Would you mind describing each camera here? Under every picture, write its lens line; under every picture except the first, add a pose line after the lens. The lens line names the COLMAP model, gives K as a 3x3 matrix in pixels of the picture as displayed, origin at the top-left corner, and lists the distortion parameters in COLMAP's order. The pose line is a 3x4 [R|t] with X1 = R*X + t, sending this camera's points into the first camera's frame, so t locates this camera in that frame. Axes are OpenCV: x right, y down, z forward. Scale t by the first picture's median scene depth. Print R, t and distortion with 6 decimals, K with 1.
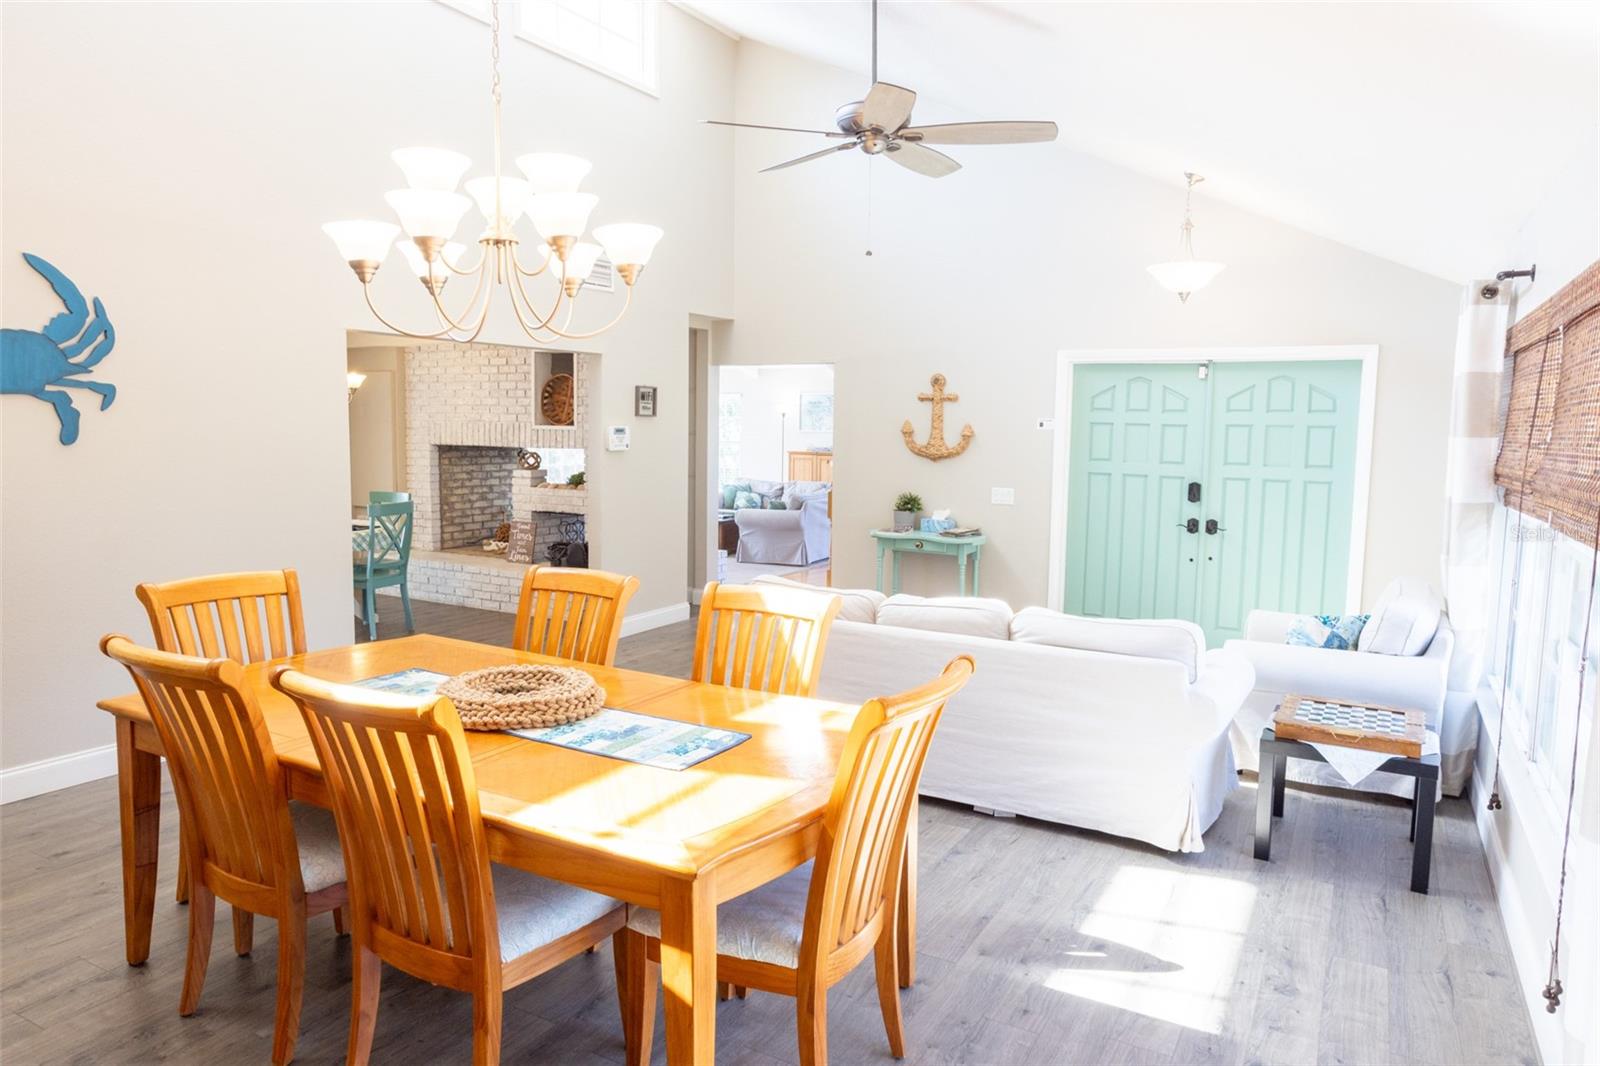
lens RADIAL K [[1042.2, 0, 799.2], [0, 1042.2, 537.6], [0, 0, 1]] dist [-0.011658, 0.007181]
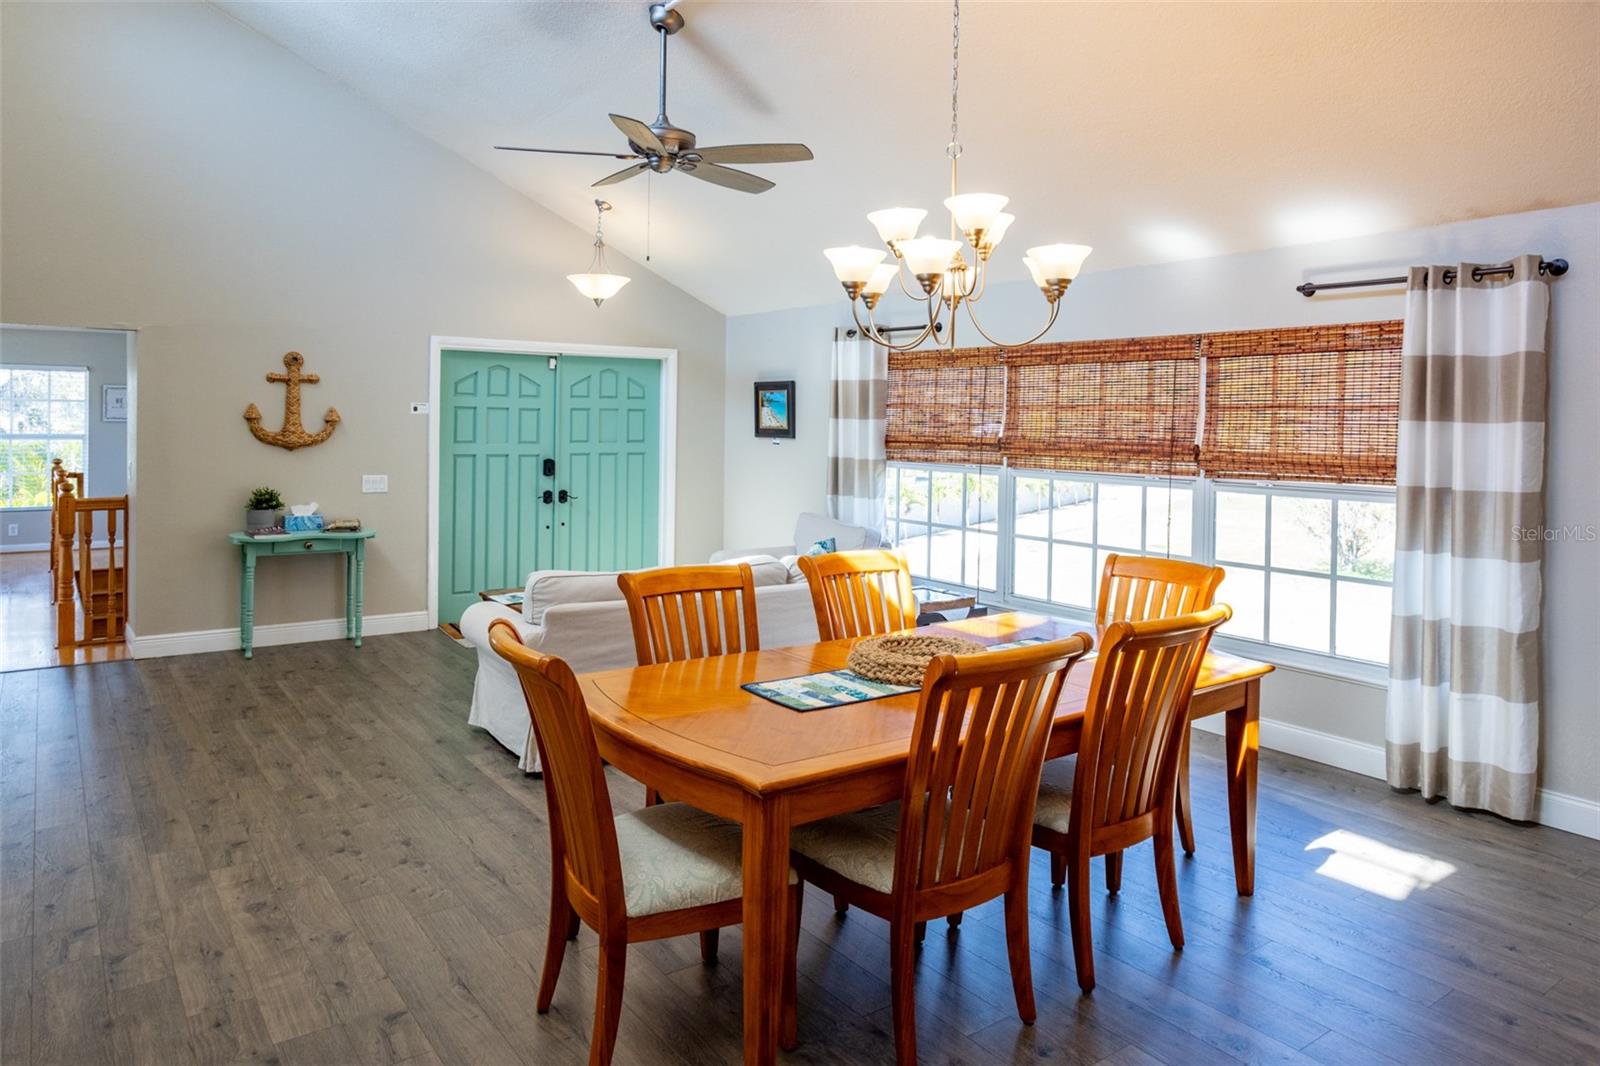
lens RADIAL K [[1042.2, 0, 807.3], [0, 1042.2, 525.6], [0, 0, 1]] dist [-0.011658, 0.007181]
pose [[0.417298, -0.103655, 0.902839, -0.529920], [0.094269, 0.993052, 0.070441, -0.033119], [-0.903867, 0.055714, 0.424170, 0.251330]]
